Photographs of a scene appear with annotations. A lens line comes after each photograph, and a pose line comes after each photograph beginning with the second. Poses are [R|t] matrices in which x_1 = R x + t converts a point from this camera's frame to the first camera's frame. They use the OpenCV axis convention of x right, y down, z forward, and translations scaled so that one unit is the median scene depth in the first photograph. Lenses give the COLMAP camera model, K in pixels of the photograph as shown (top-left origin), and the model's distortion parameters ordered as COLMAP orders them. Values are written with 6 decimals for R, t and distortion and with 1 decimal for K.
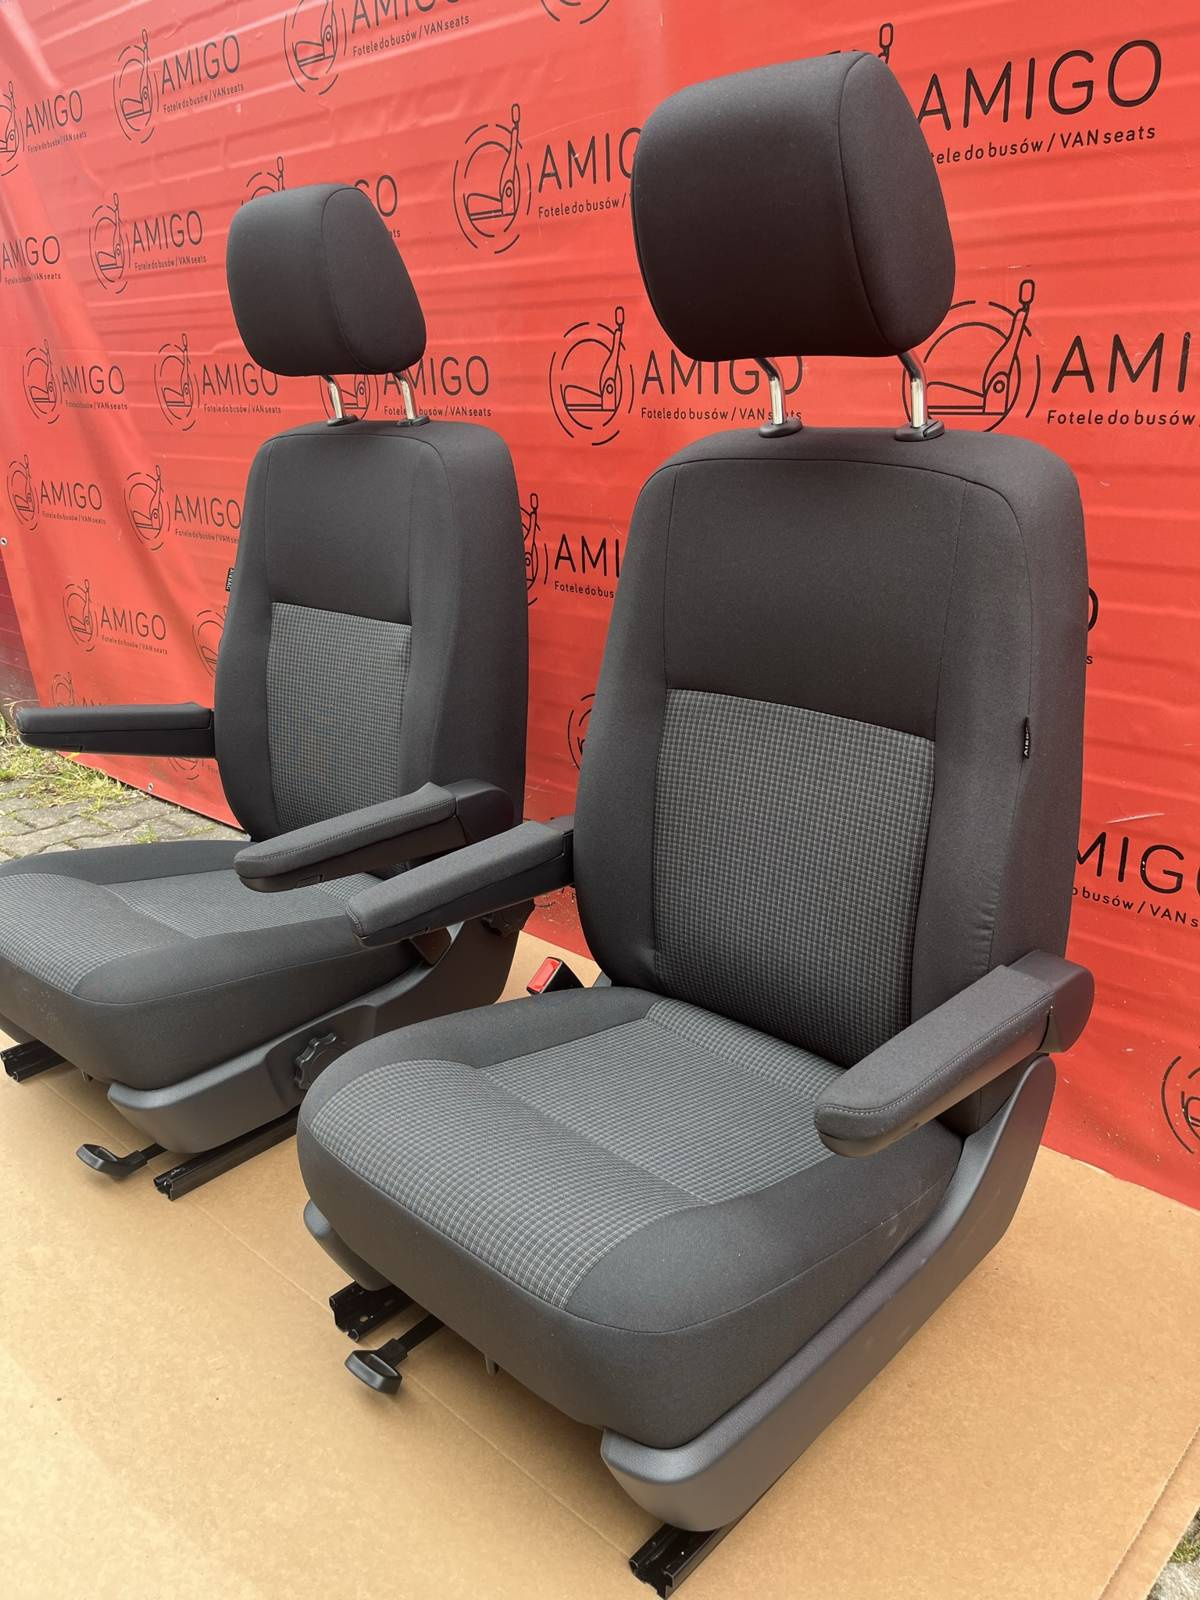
lens RADIAL K [[1216.7, 0, 611.3], [0, 1216.7, 806.8], [0, 0, 1]] dist [0.069315, -0.090070]
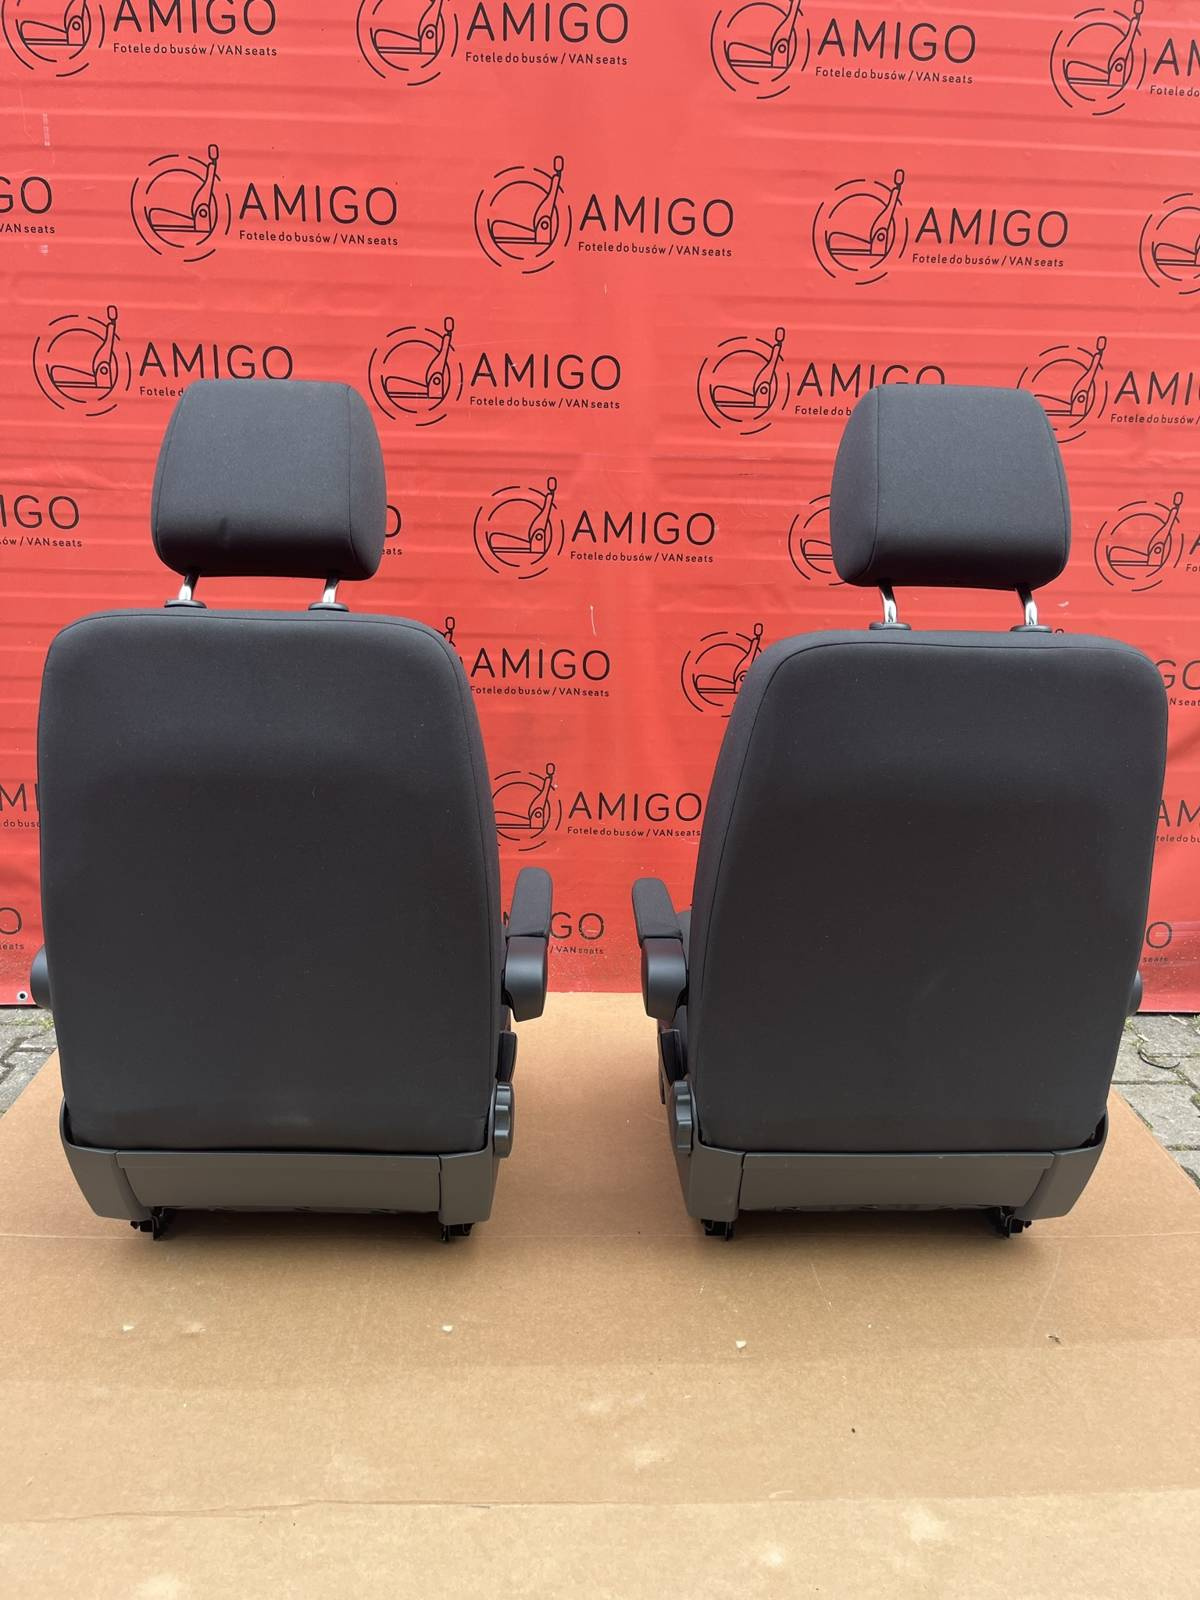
lens RADIAL K [[1216.7, 0, 594.2], [0, 1216.7, 794.7], [0, 0, 1]] dist [0.069315, -0.090070]
pose [[0.710795, -0.149230, 0.687387, -0.891552], [0.200083, 0.979762, 0.005807, -0.066879], [-0.674342, 0.133406, 0.726268, 0.051082]]
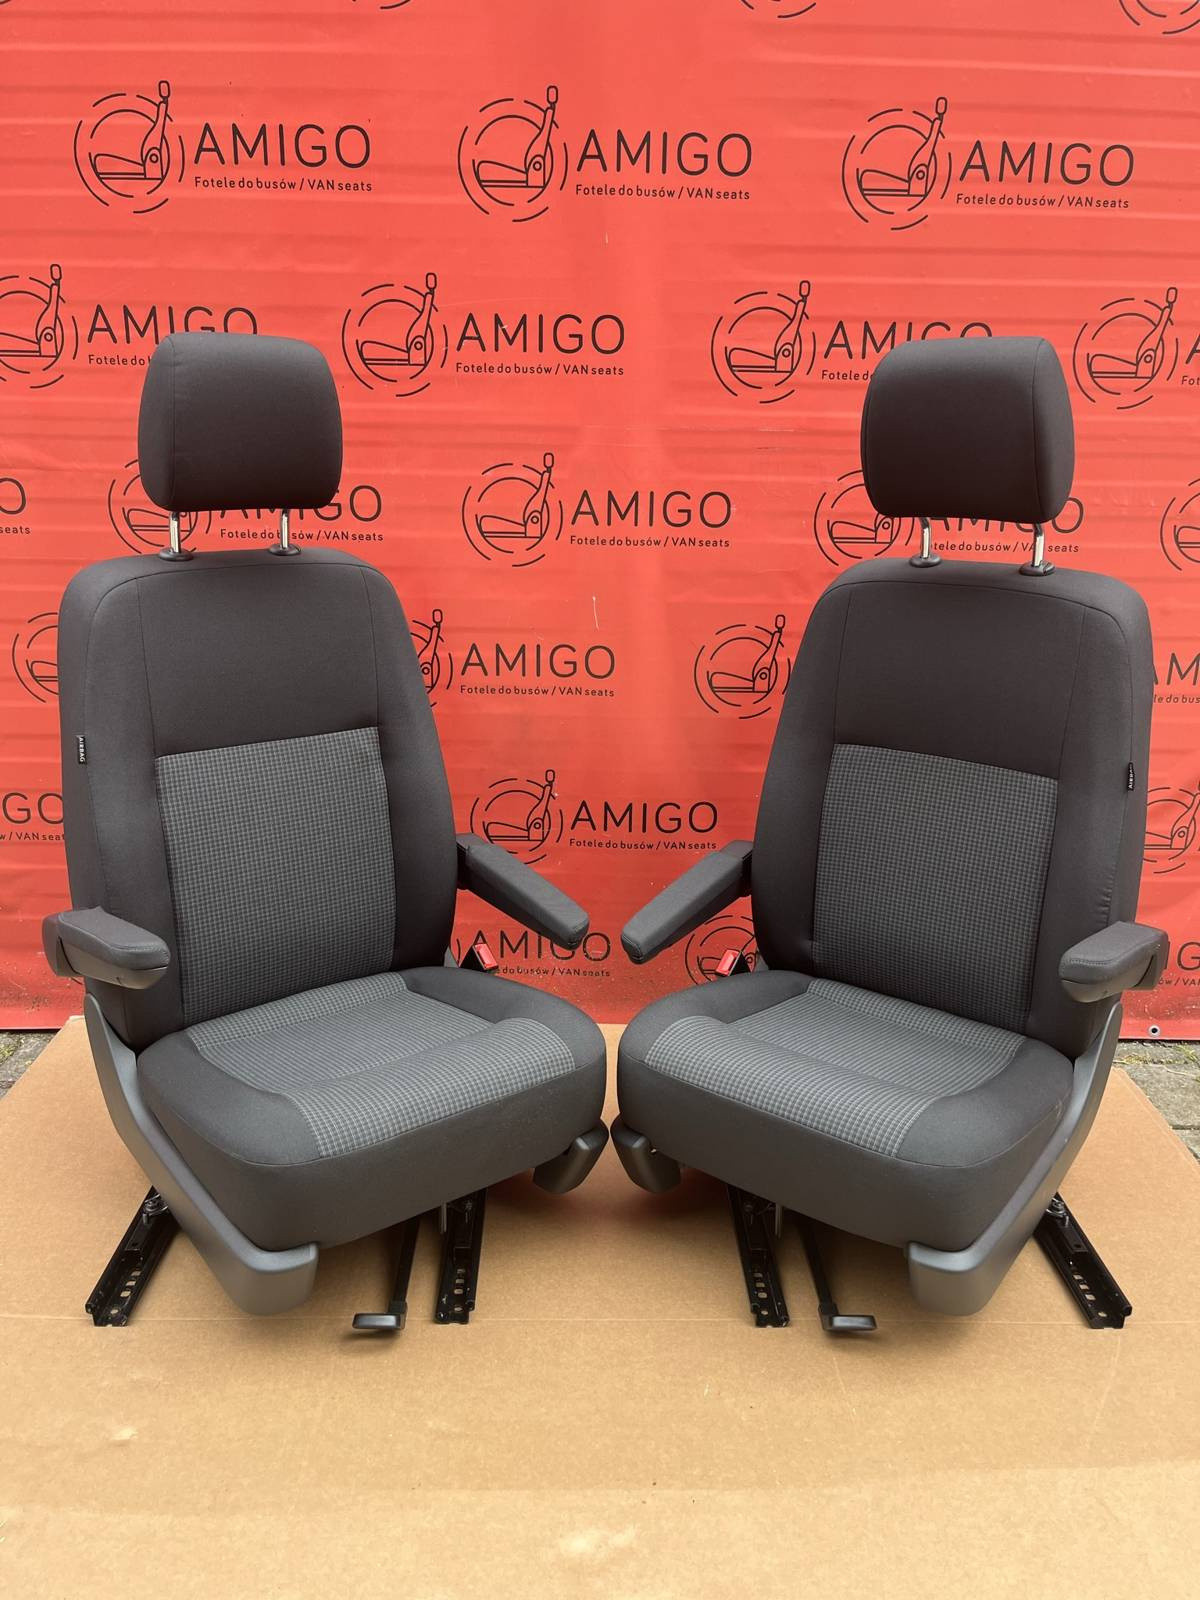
lens RADIAL K [[1216.7, 0, 598.6], [0, 1216.7, 796.5], [0, 0, 1]] dist [0.069315, -0.090070]
pose [[0.727940, -0.166482, 0.665122, -0.775349], [0.200952, 0.979277, 0.025184, -0.098182], [-0.655531, 0.115326, 0.746310, 0.117263]]
